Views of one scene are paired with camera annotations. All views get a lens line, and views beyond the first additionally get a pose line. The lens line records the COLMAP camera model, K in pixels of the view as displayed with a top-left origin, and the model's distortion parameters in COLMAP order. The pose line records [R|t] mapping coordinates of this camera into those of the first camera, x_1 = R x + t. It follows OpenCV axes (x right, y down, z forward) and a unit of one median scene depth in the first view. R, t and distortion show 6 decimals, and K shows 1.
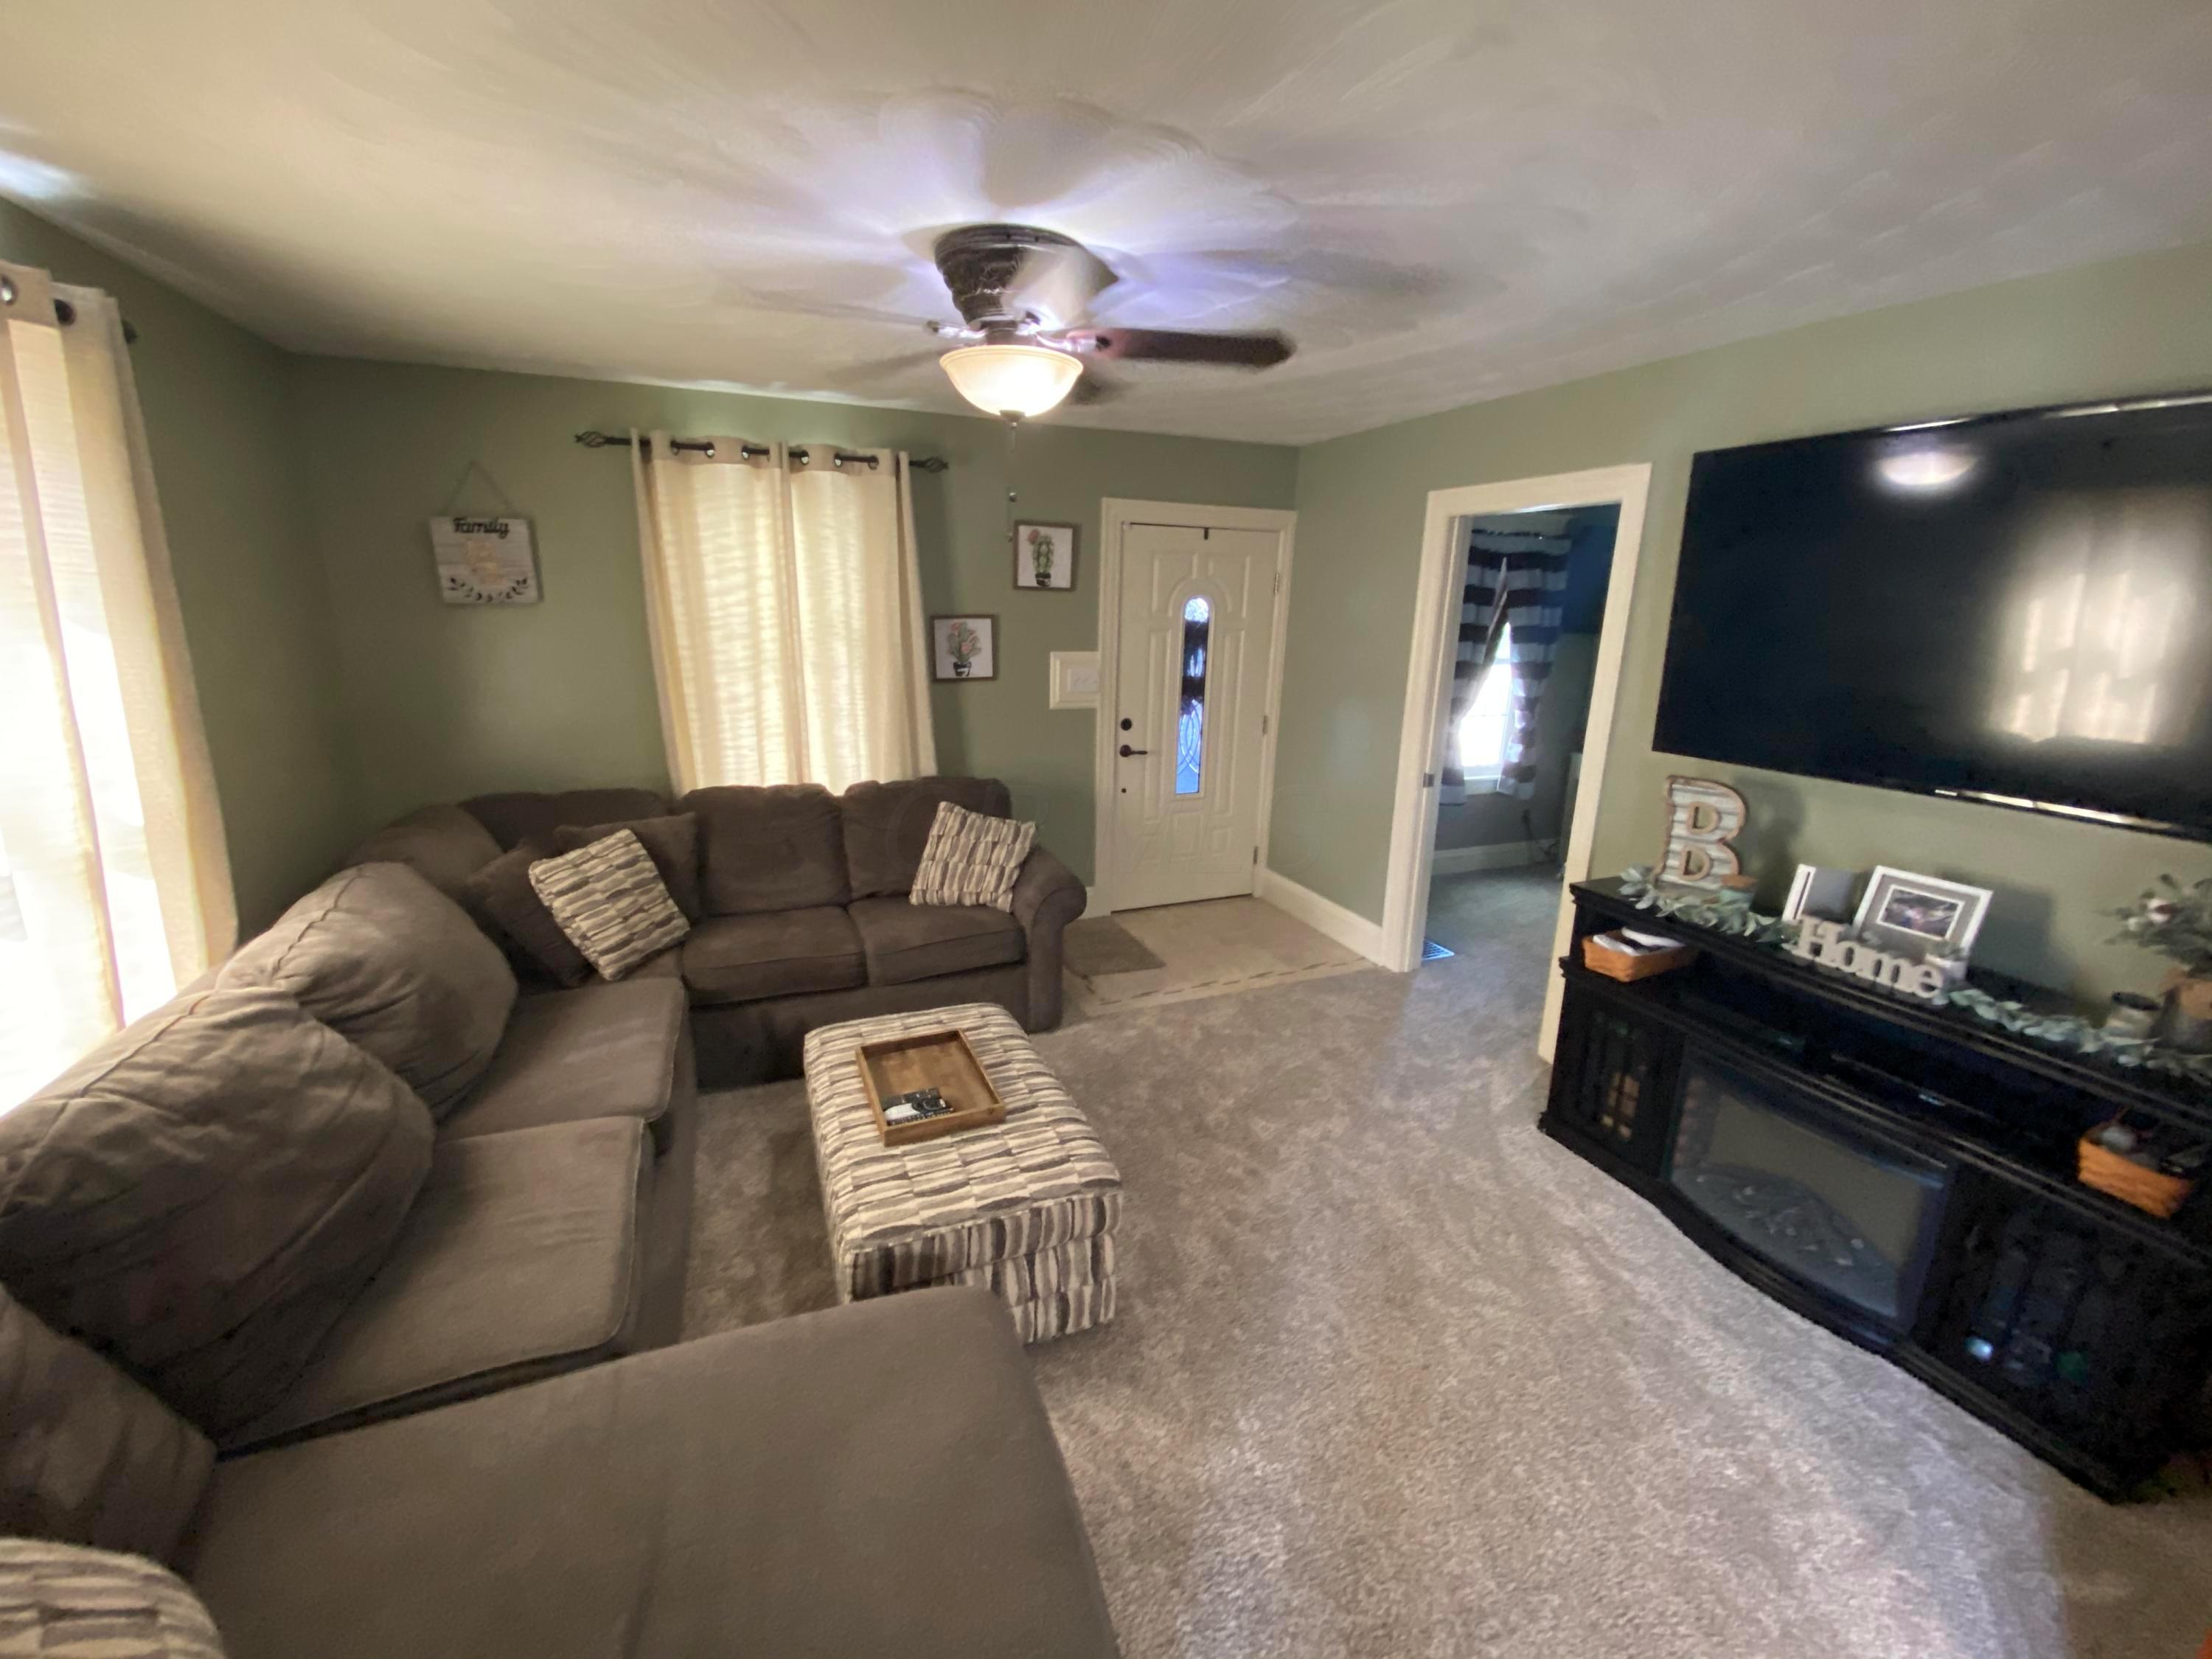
lens RADIAL K [[894.6, 0, 1097.2], [0, 894.6, 815.0], [0, 0, 1]] dist [0.044454, -0.030186]
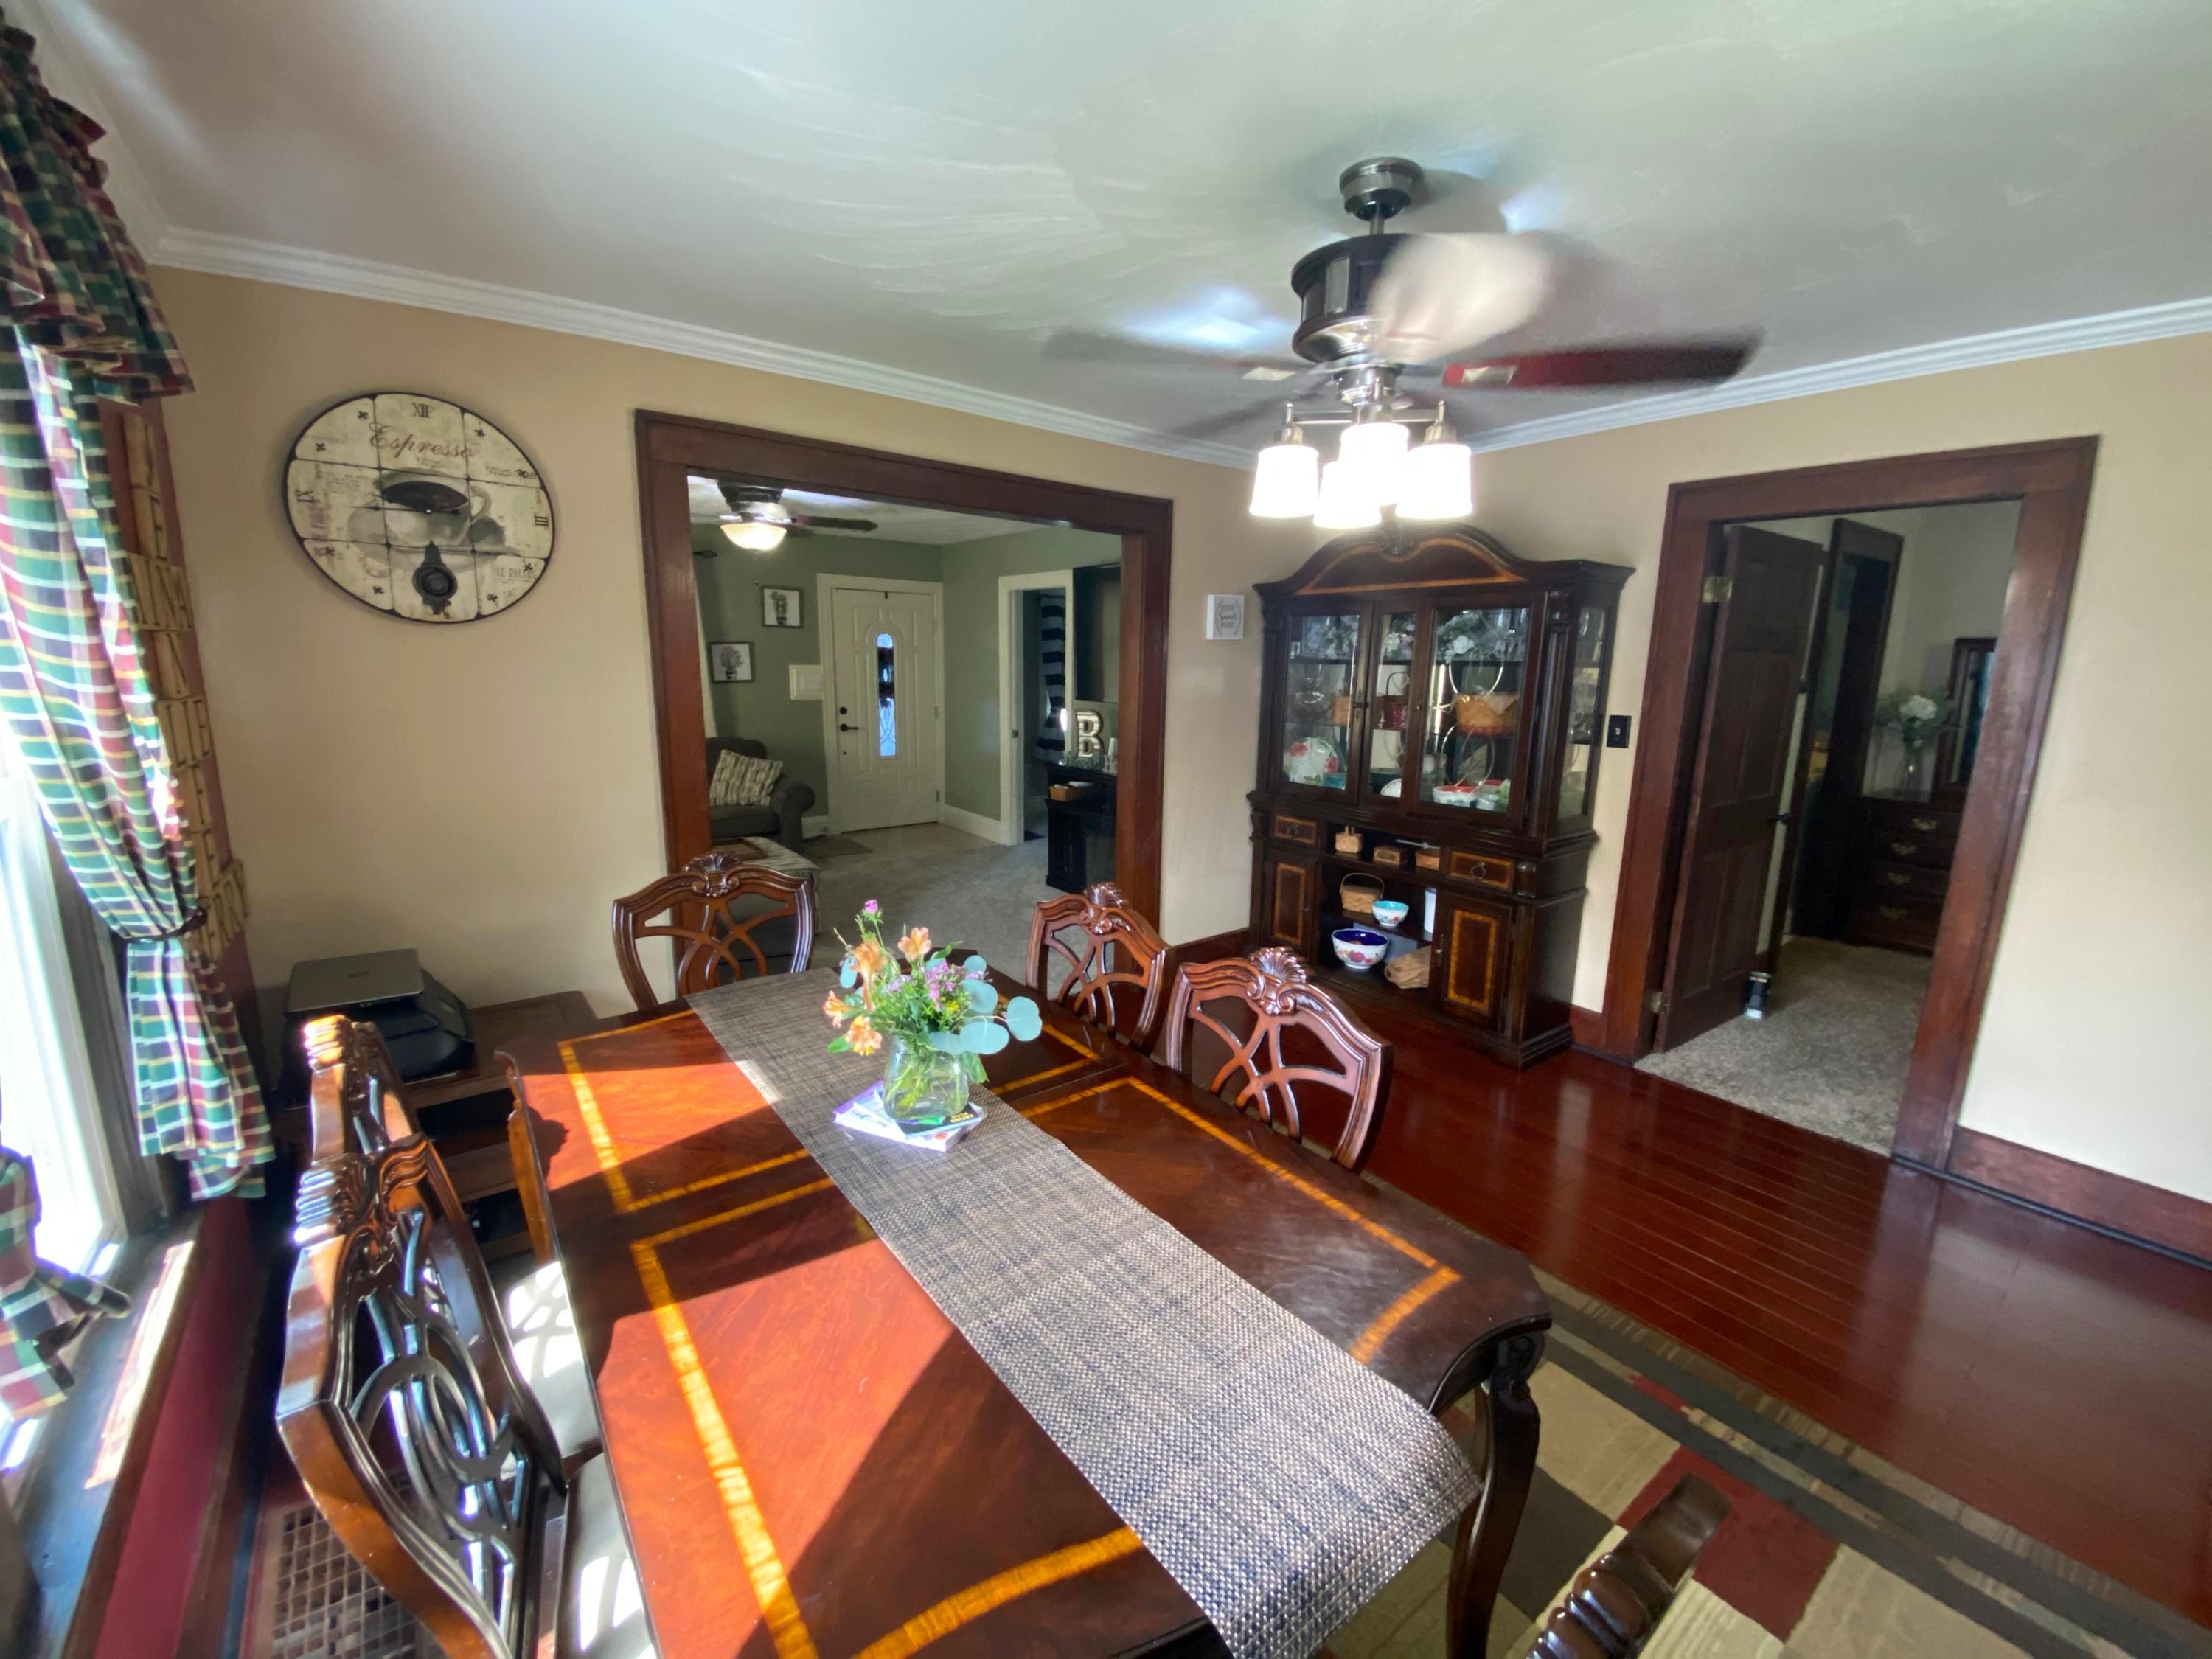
lens RADIAL K [[895.0, 0, 1142.2], [0, 895.0, 827.8], [0, 0, 1]] dist [0.000423, -0.000095]
pose [[0.957257, -0.053148, 0.284313, 0.086833], [0.064577, 0.997432, -0.030969, 0.213063], [-0.281937, 0.048006, 0.958231, -0.753901]]
